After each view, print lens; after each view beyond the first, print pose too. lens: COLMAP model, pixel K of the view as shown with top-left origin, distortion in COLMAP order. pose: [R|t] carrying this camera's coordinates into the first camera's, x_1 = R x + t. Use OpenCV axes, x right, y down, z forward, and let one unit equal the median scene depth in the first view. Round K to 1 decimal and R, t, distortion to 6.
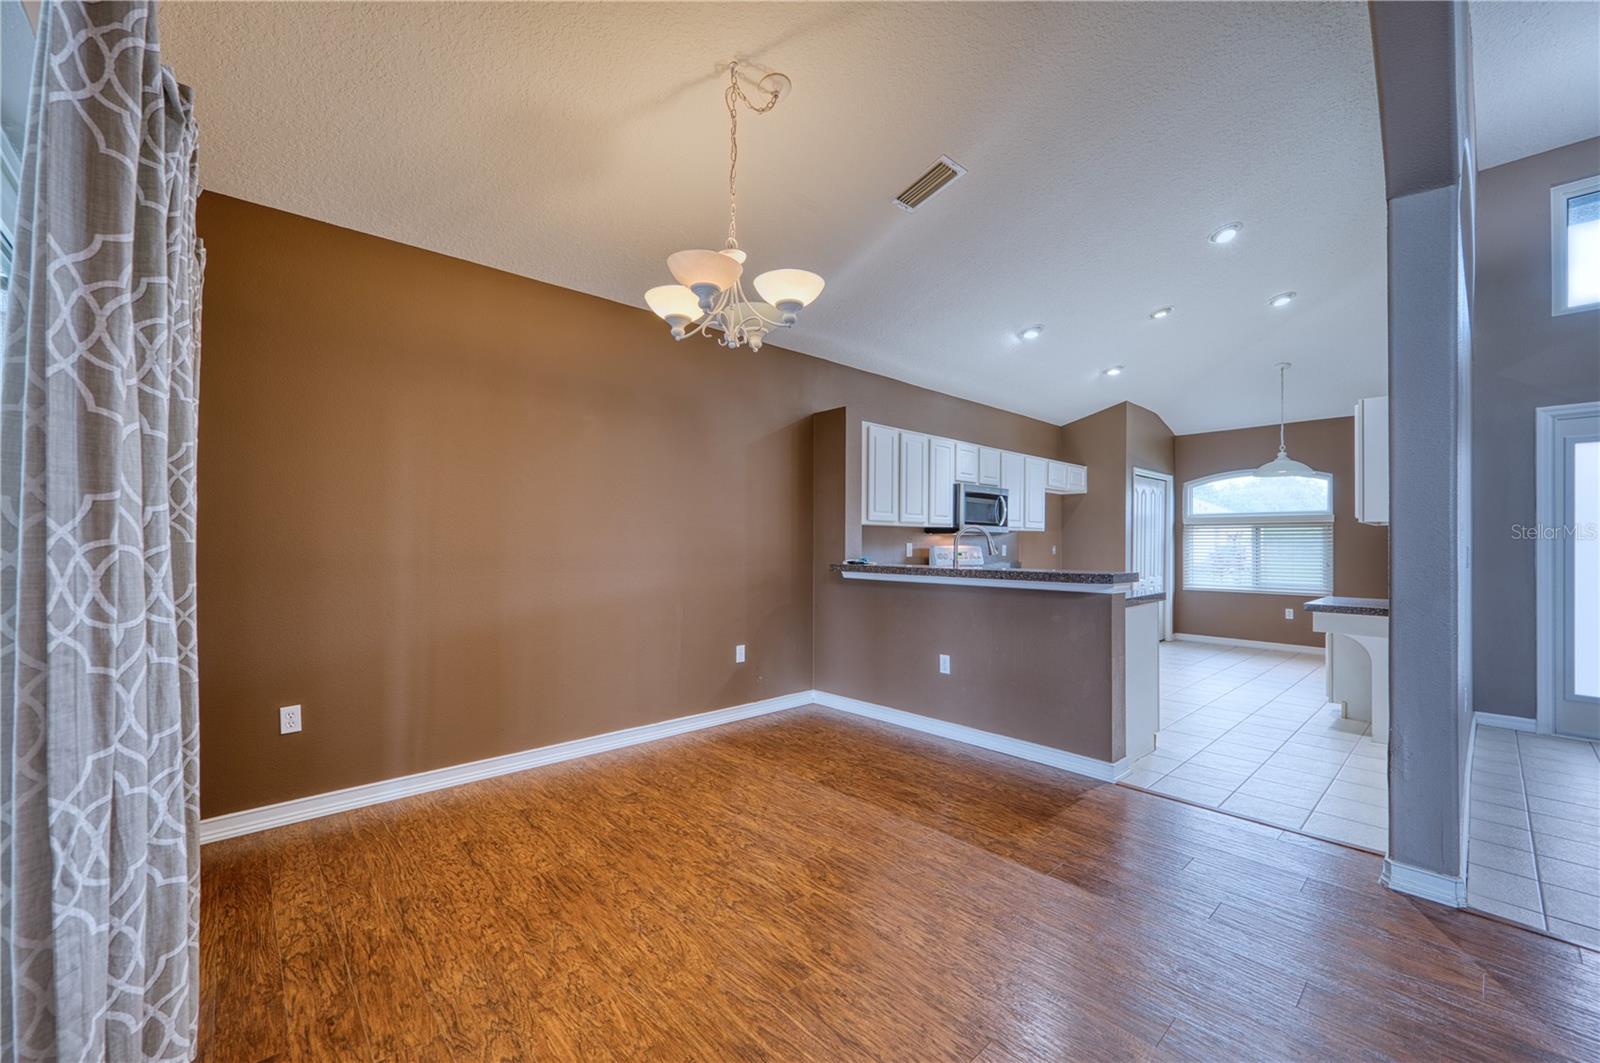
lens RADIAL K [[627.2, 0, 804.7], [0, 627.2, 532.8], [0, 0, 1]] dist [-0.011007, 0.004870]
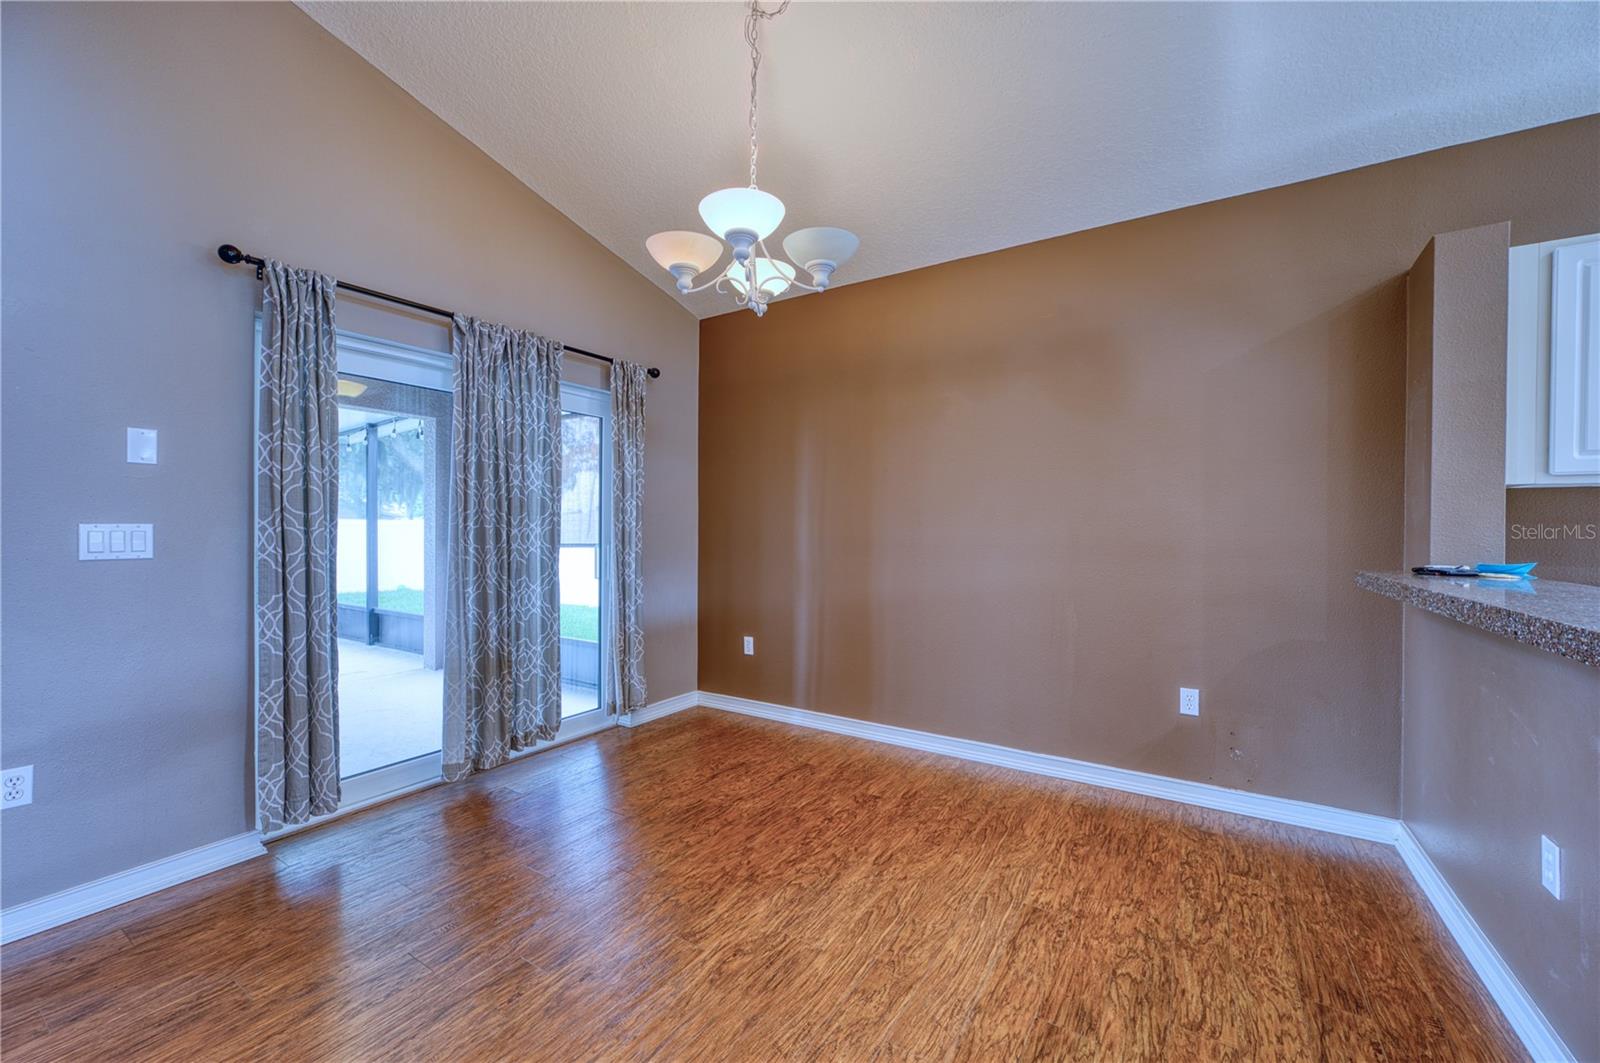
lens RADIAL K [[627.2, 0, 804.7], [0, 627.2, 532.8], [0, 0, 1]] dist [-0.011007, 0.004870]
pose [[0.267282, 0.004308, -0.963609, 0.423961], [0.008537, 0.999940, 0.006838, 0.011495], [0.963581, -0.010054, 0.267229, 0.463578]]
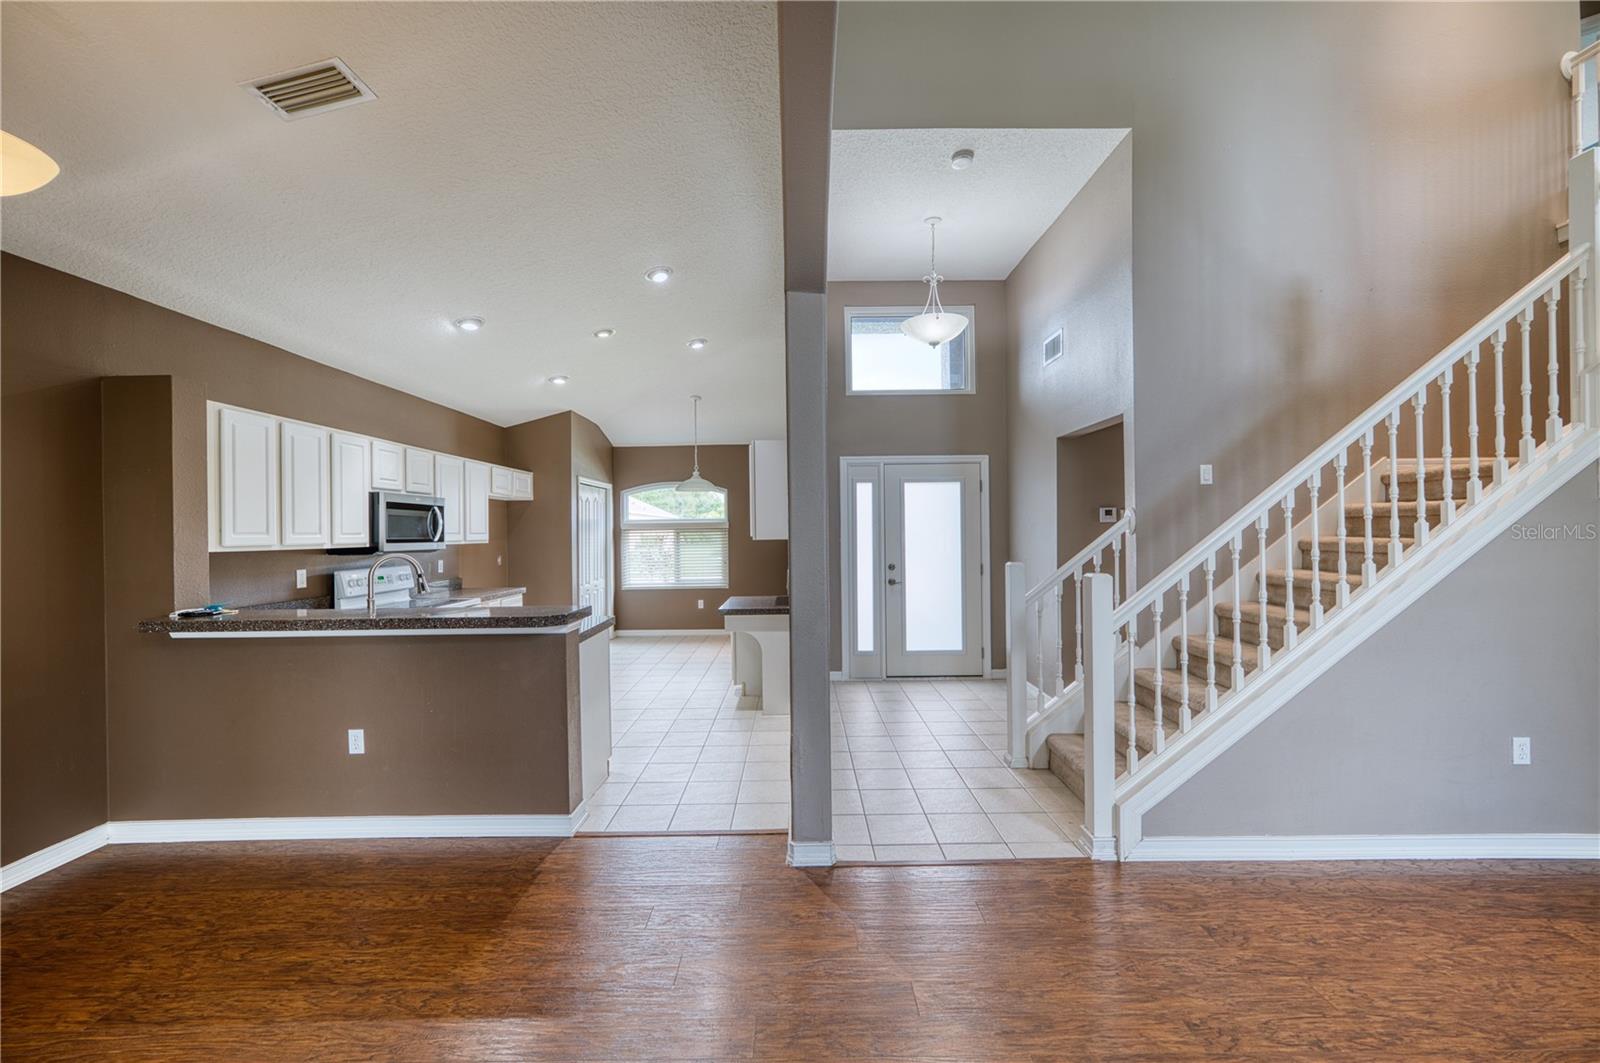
lens RADIAL K [[620.4, 0, 790.9], [0, 620.4, 532.0], [0, 0, 1]] dist [-0.009106, 0.004715]
pose [[0.681374, -0.018404, 0.731704, 0.036451], [0.007585, 0.999808, 0.018085, -0.050953], [-0.731896, -0.006772, 0.681383, 0.098522]]
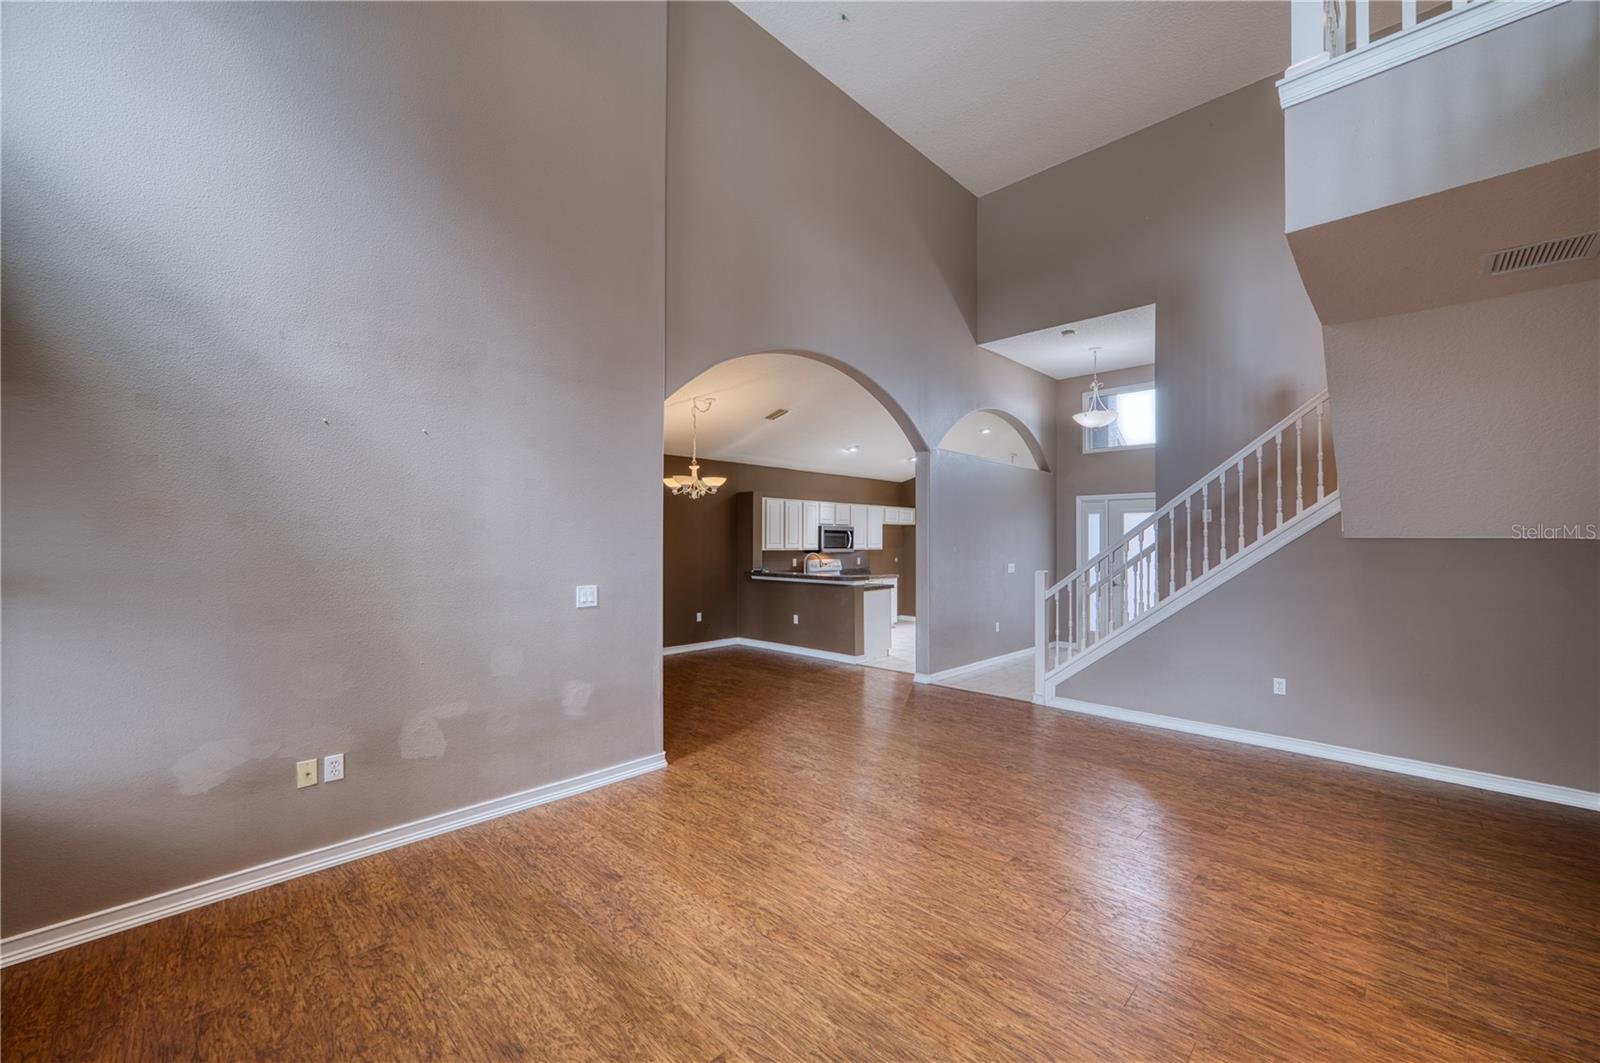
lens RADIAL K [[627.2, 0, 804.7], [0, 627.2, 532.8], [0, 0, 1]] dist [-0.011007, 0.004870]
pose [[0.998136, -0.004676, 0.060846, 0.119415], [0.004533, 0.999987, 0.002487, -0.084996], [-0.060857, -0.002207, 0.998144, -1.071499]]
